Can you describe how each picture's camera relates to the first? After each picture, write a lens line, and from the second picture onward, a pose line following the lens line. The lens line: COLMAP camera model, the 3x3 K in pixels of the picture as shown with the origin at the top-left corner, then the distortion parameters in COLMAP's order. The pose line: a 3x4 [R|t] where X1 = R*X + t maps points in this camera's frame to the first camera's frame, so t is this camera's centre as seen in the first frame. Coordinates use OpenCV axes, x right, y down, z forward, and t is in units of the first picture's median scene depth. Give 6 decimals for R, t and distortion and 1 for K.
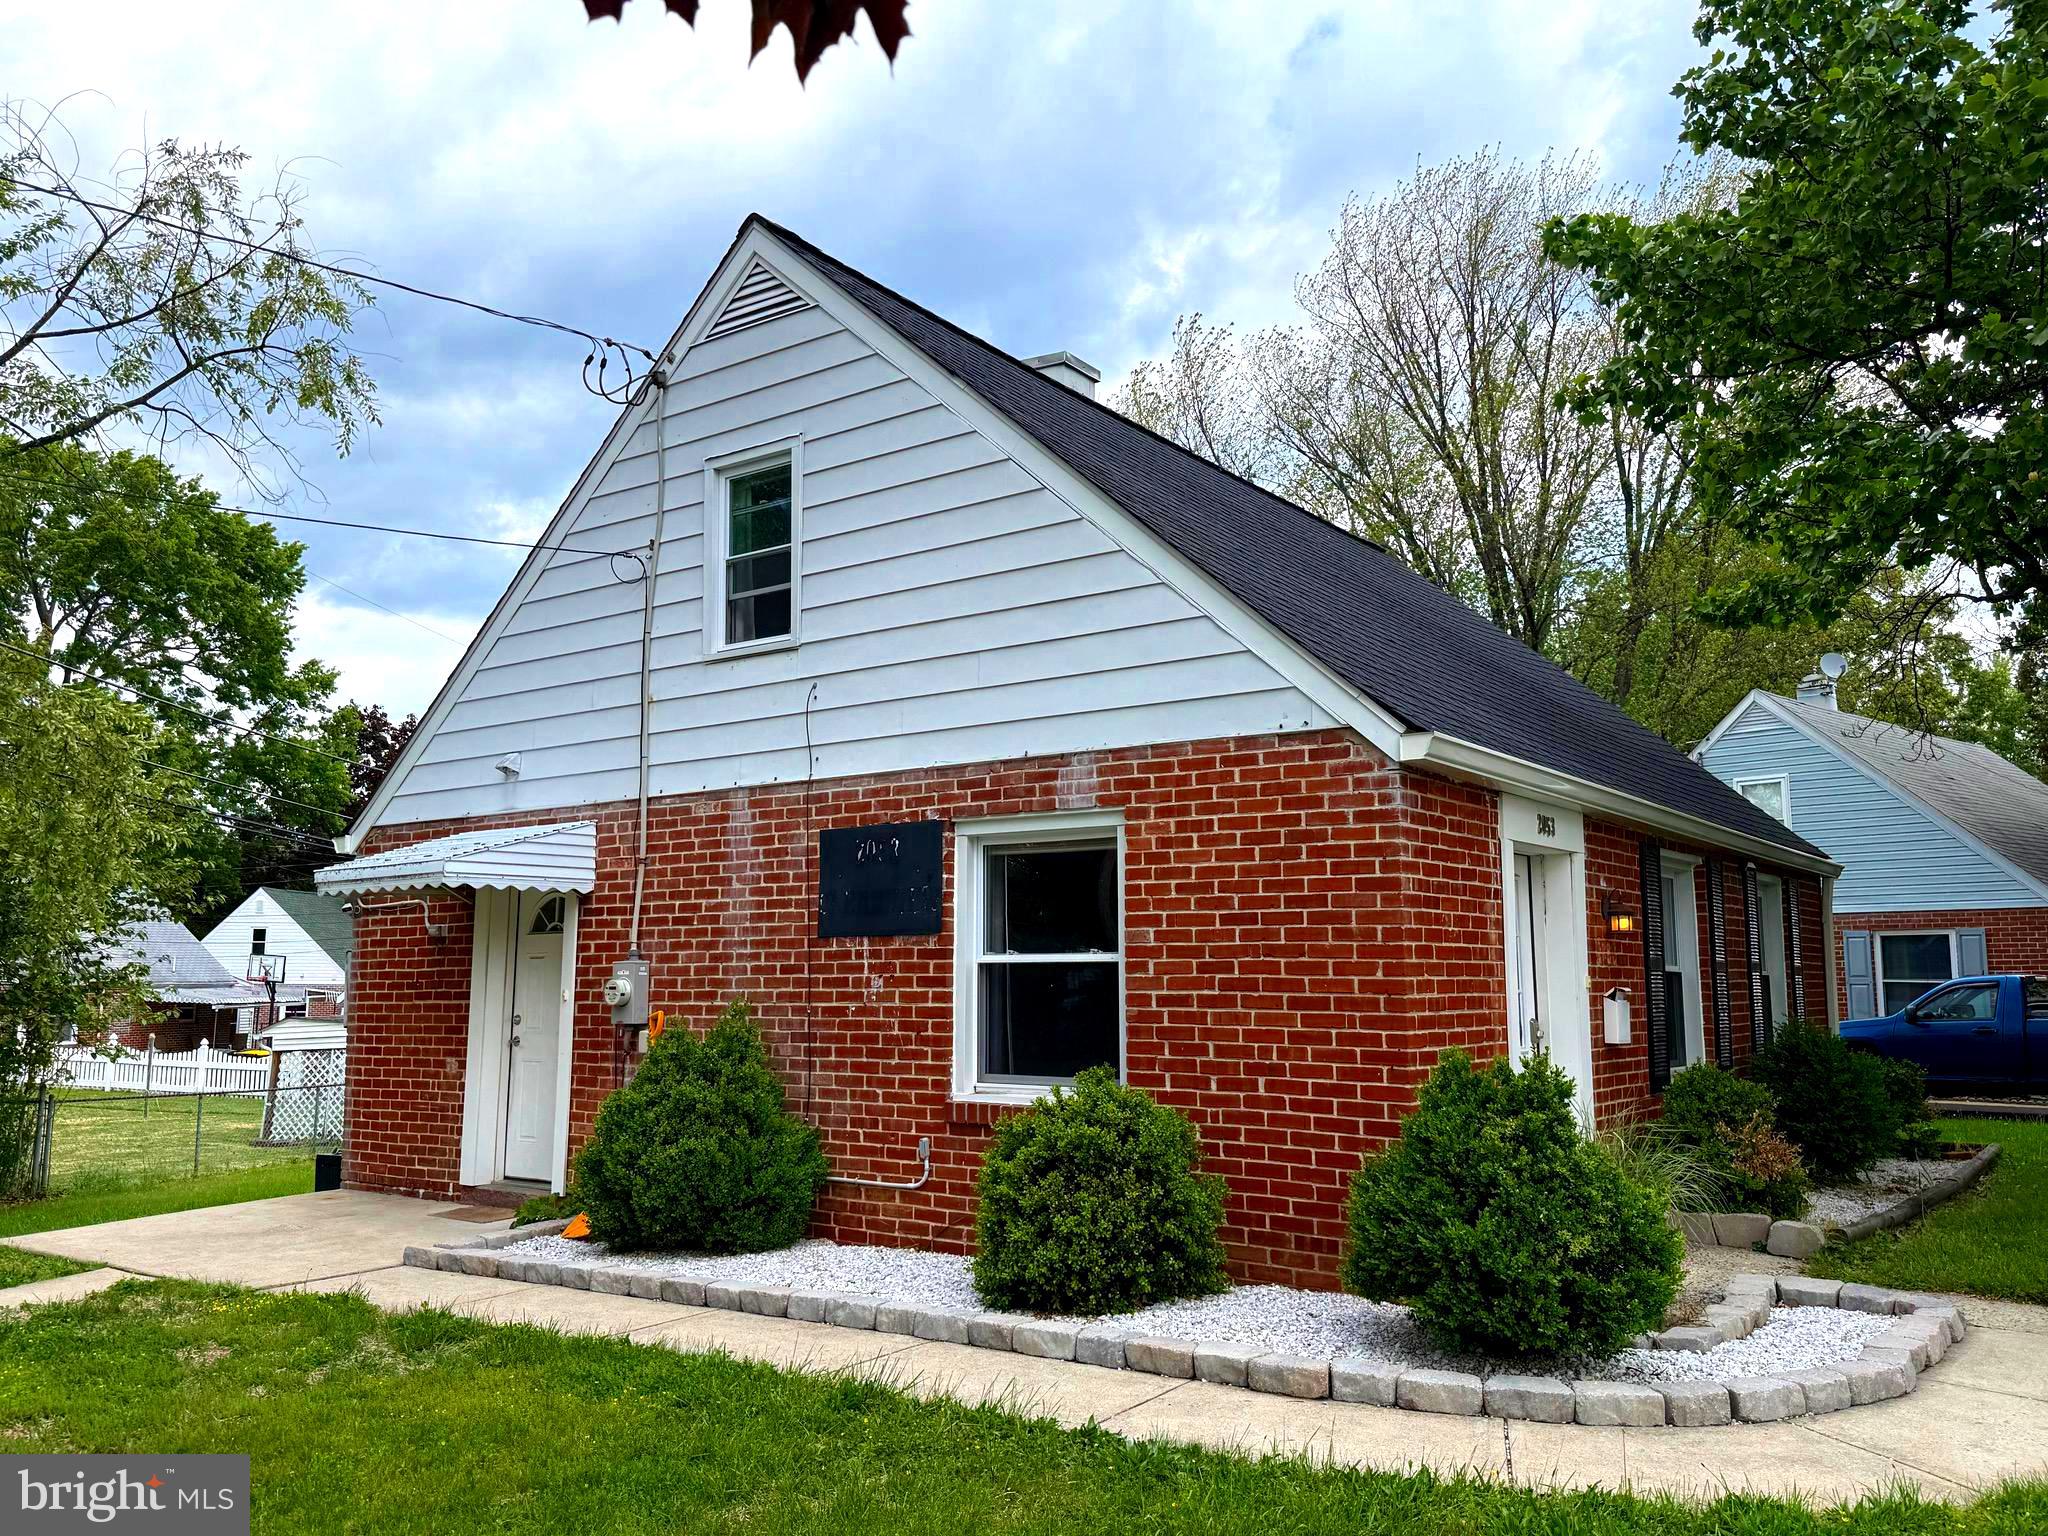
lens RADIAL K [[1589.1, 0, 1023.0], [0, 1589.1, 760.5], [0, 0, 1]] dist [0.114490, -0.001177]
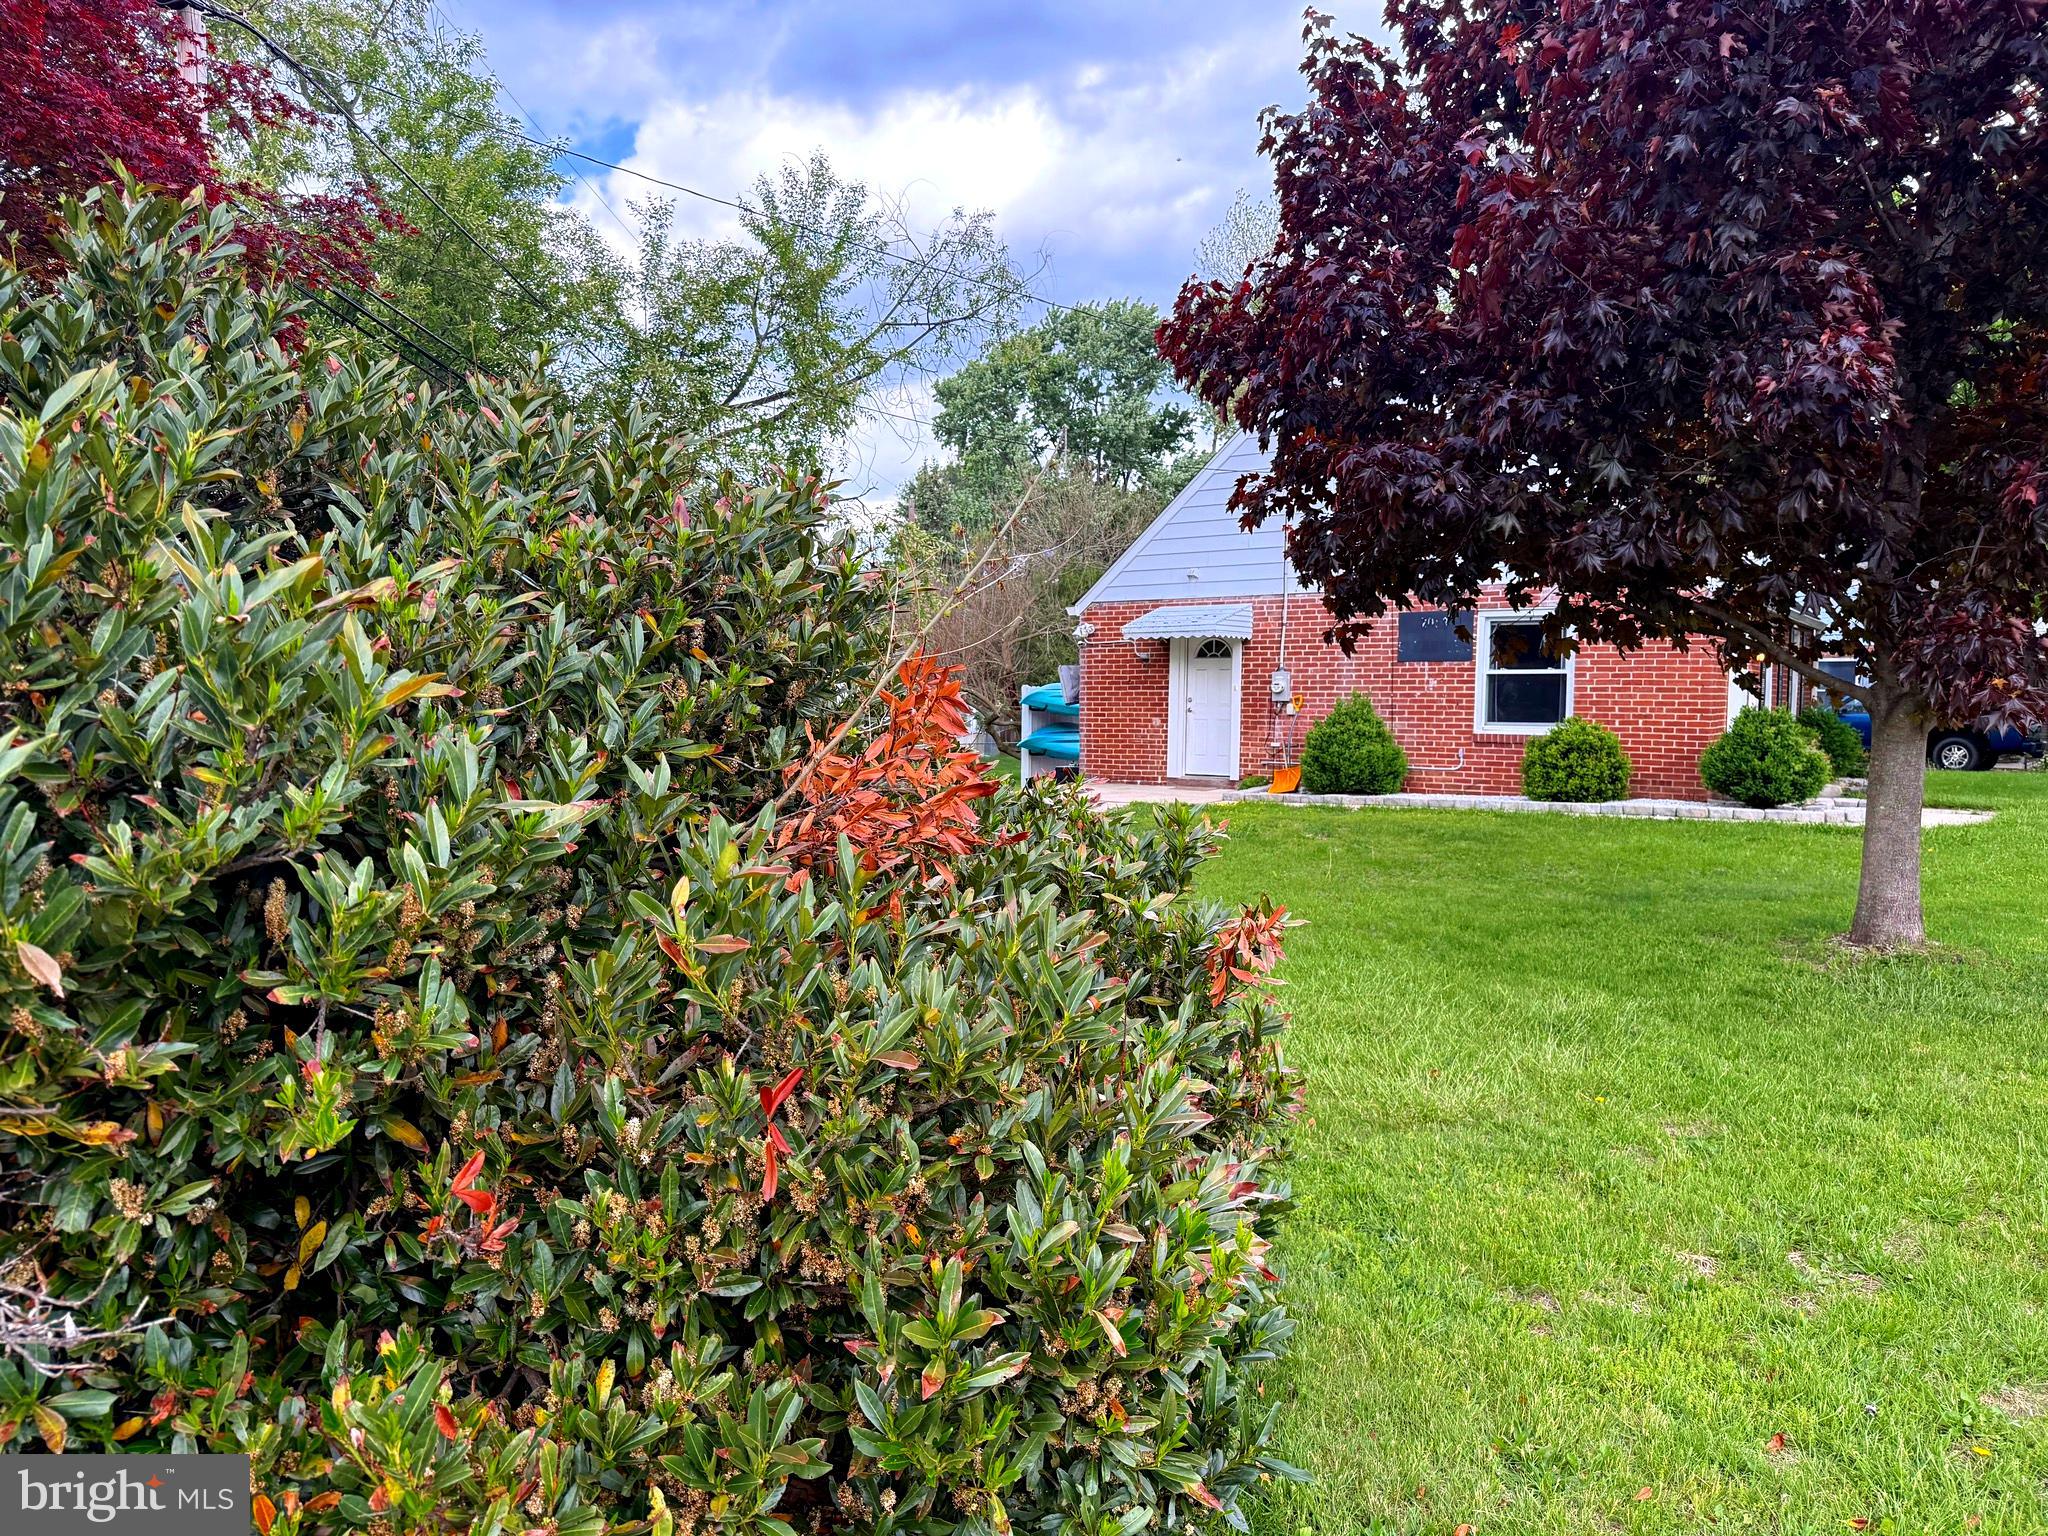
lens RADIAL K [[1420.0, 0, 1006.6], [0, 1420.0, 783.0], [0, 0, 1]] dist [0.035878, -0.001744]
pose [[0.999255, 0.006121, 0.038104, -0.792327], [-0.013388, 0.981009, 0.193497, -0.104125], [-0.036195, -0.193863, 0.980361, -0.997191]]
